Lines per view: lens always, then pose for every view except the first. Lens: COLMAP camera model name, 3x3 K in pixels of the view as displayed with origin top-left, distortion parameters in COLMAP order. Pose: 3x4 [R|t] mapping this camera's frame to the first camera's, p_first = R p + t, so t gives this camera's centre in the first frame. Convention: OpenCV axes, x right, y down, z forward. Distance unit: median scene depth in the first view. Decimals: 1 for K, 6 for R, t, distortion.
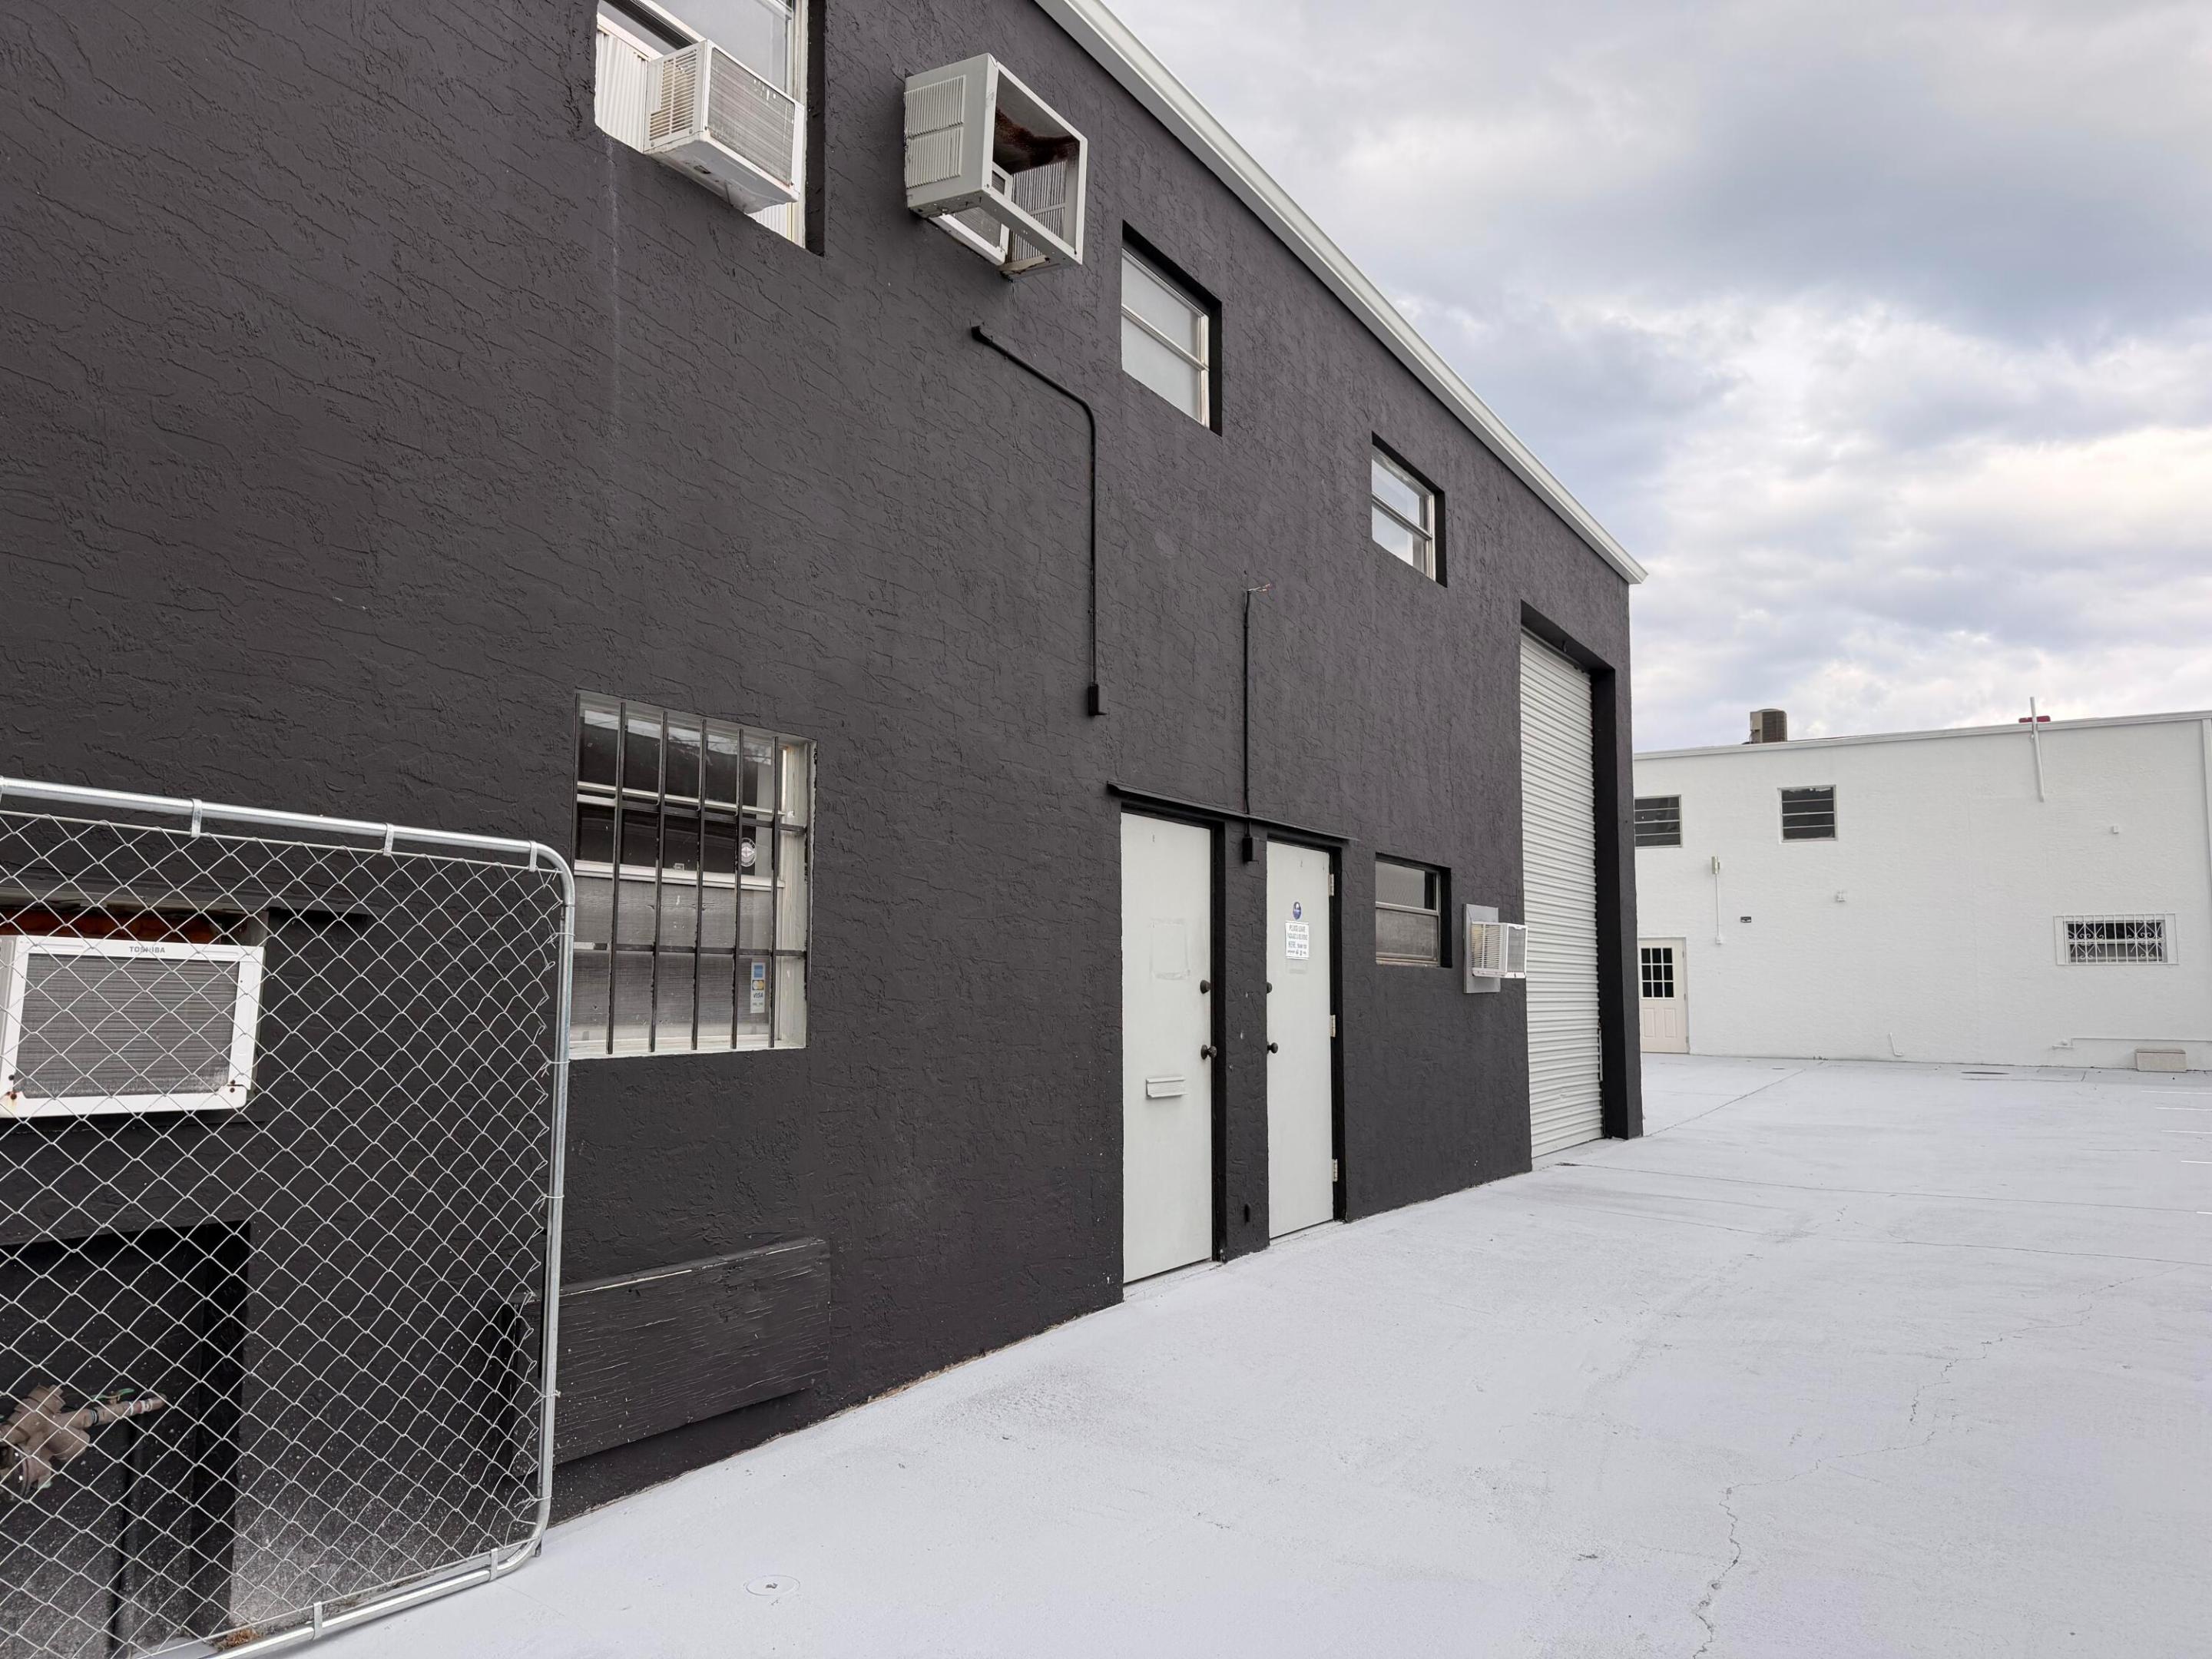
lens RADIAL K [[1595.0, 0, 1128.8], [0, 1595.0, 843.0], [0, 0, 1]] dist [0.078771, -0.071738]
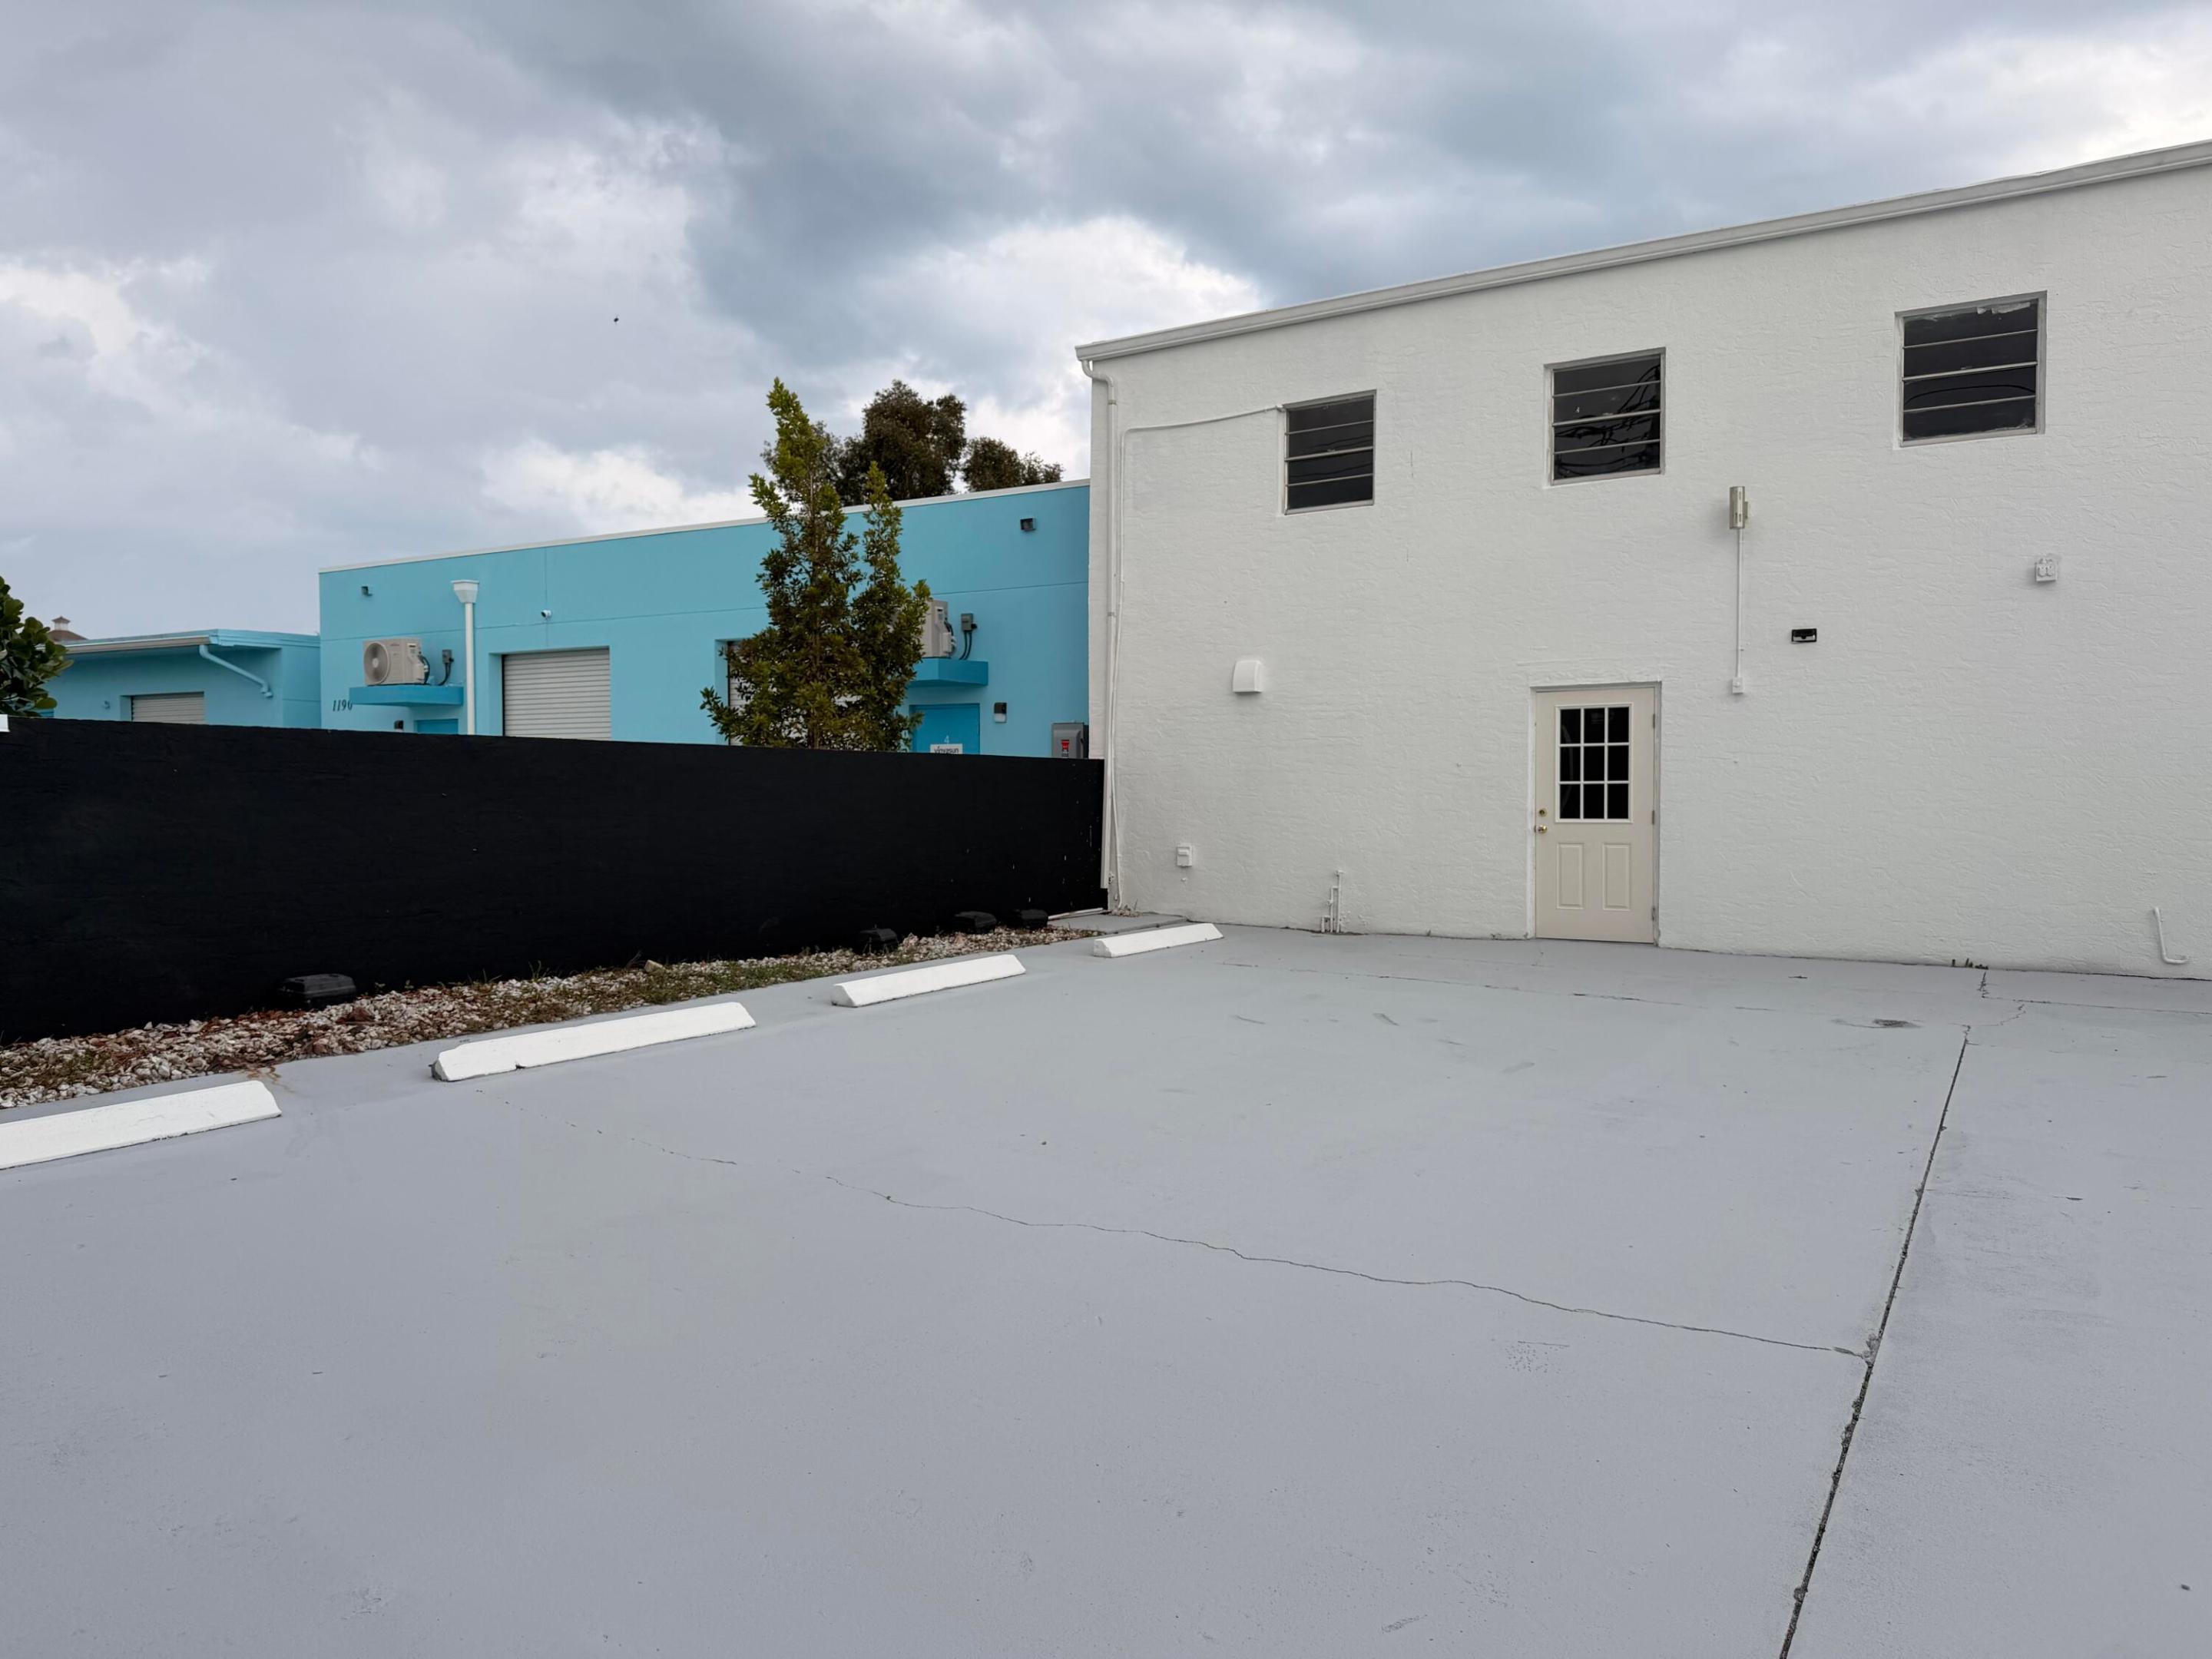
lens RADIAL K [[1548.6, 0, 1104.3], [0, 1548.6, 834.1], [0, 0, 1]] dist [0.060175, -0.072745]
pose [[0.999785, -0.000578, -0.020747, 0.230575], [0.003024, 0.992999, 0.118084, 0.055613], [0.020533, -0.118122, 0.992787, 0.647044]]
